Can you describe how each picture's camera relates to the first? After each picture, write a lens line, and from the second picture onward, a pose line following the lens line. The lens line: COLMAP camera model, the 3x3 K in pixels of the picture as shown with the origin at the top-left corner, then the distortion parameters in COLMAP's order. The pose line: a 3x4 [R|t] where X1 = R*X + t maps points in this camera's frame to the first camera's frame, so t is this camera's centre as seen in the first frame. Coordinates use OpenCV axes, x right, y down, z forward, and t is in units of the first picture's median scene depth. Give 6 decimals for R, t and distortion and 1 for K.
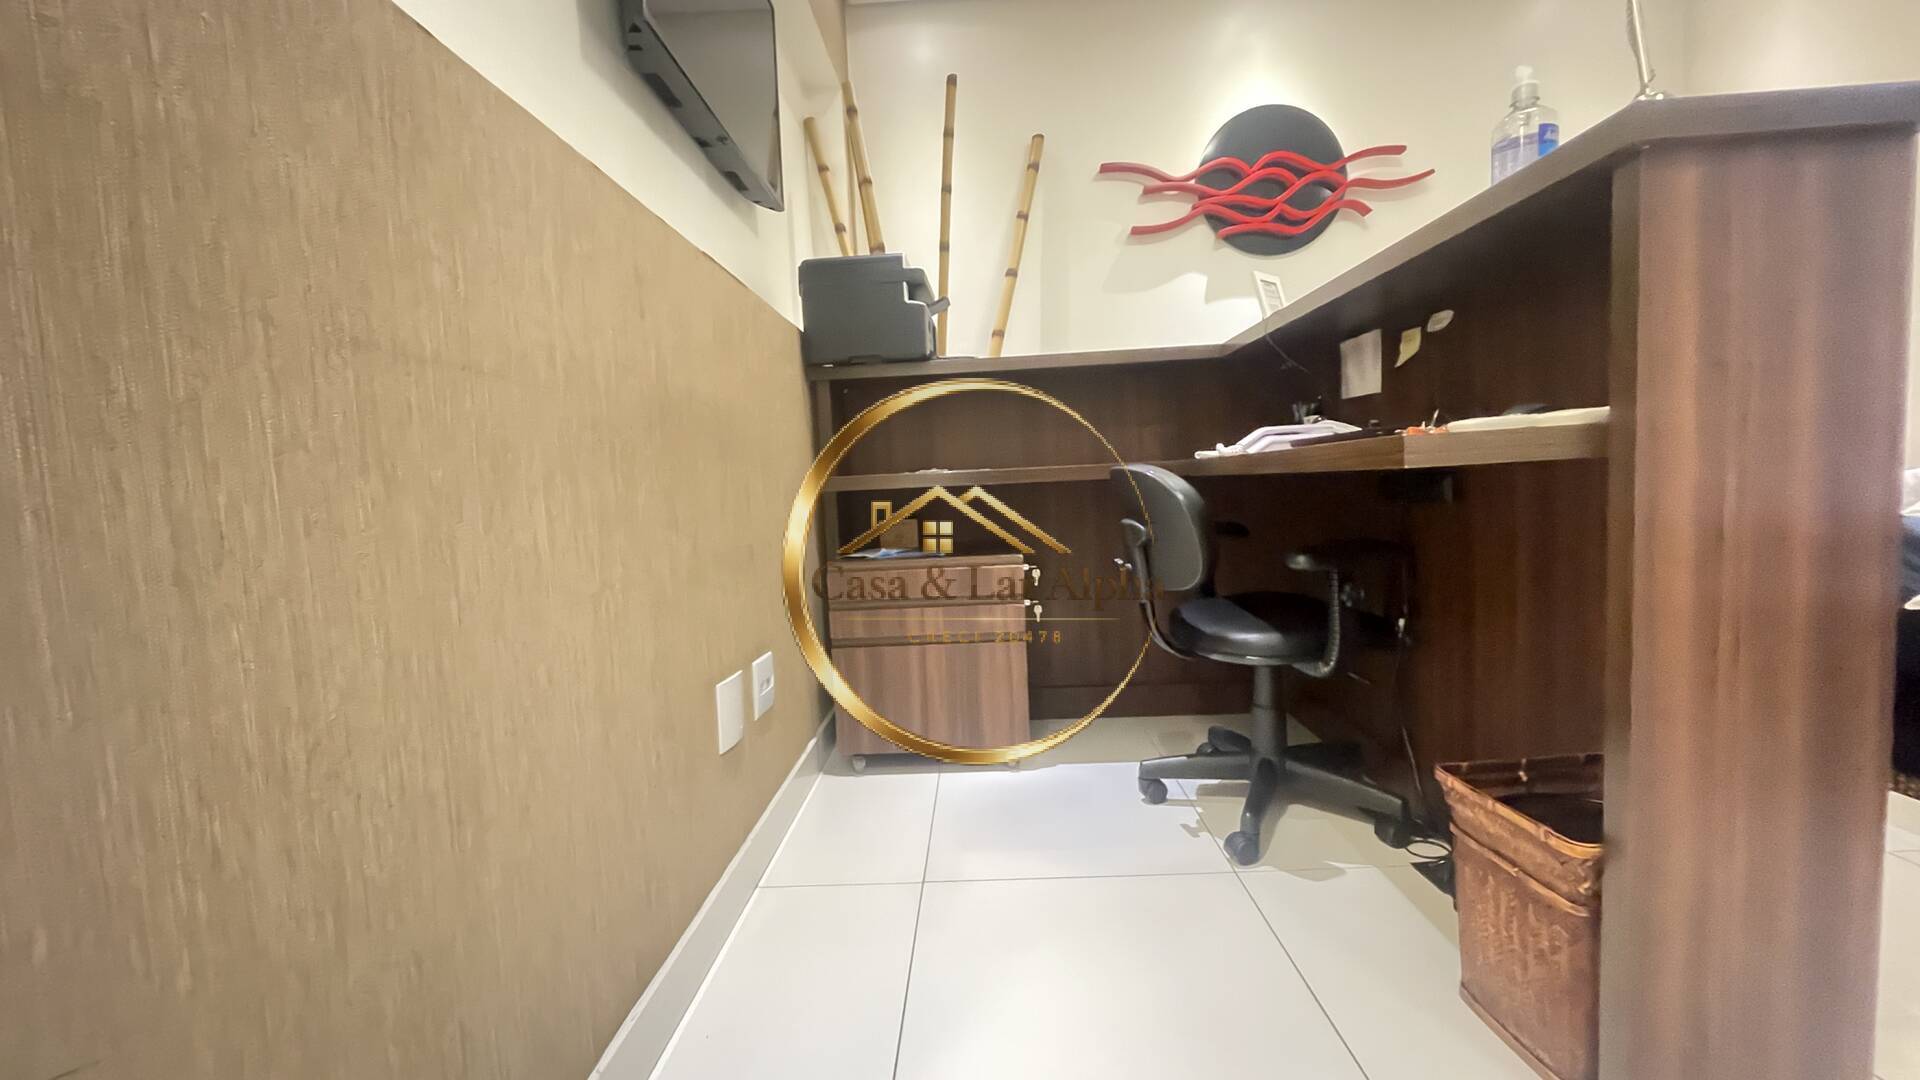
lens RADIAL K [[779.8, 0, 960.0], [0, 779.8, 540.0], [0, 0, 1]] dist [-0.002793, -0.000242]
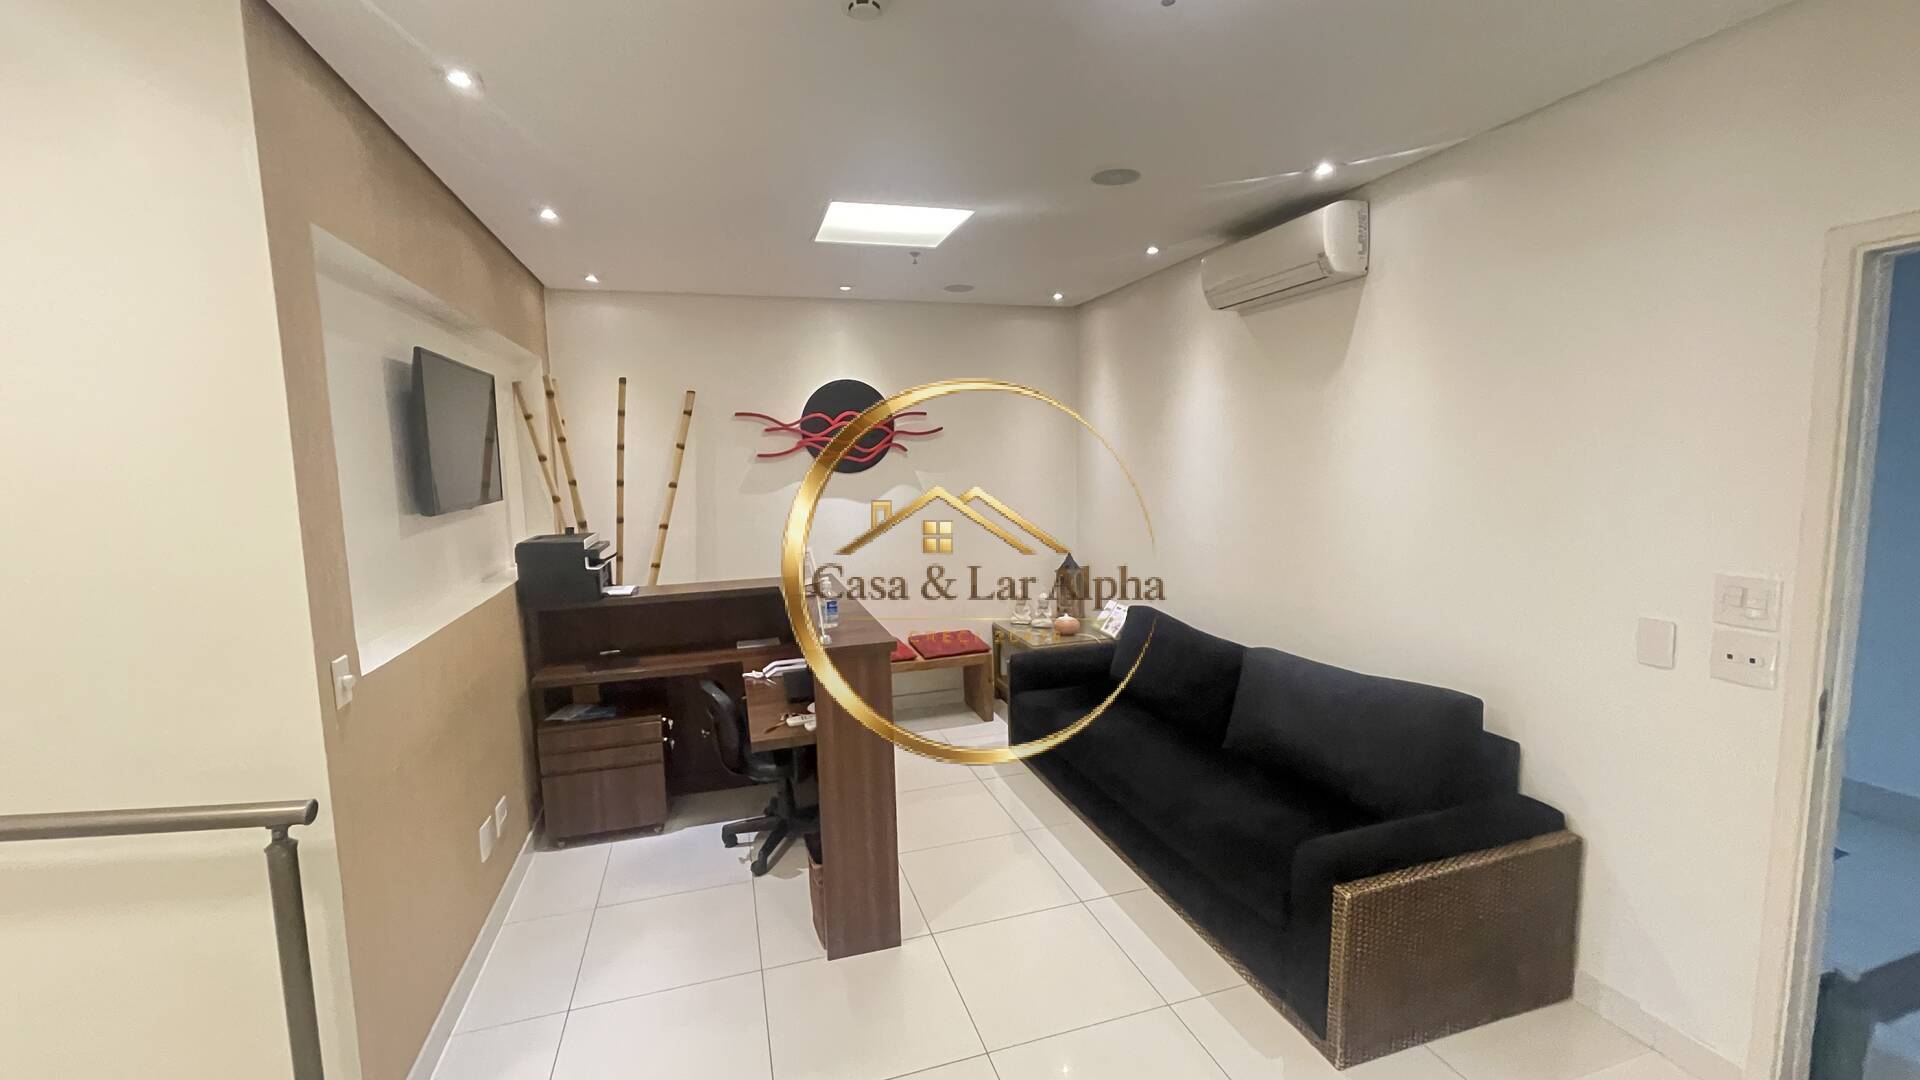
lens RADIAL K [[793.6, 0, 966.5], [0, 793.6, 537.6], [0, 0, 1]] dist [-0.002868, -0.000164]
pose [[0.944805, -0.011391, 0.327436, 0.135205], [0.003853, 0.999713, 0.023663, -0.380118], [-0.327611, -0.021095, 0.944577, -0.829634]]
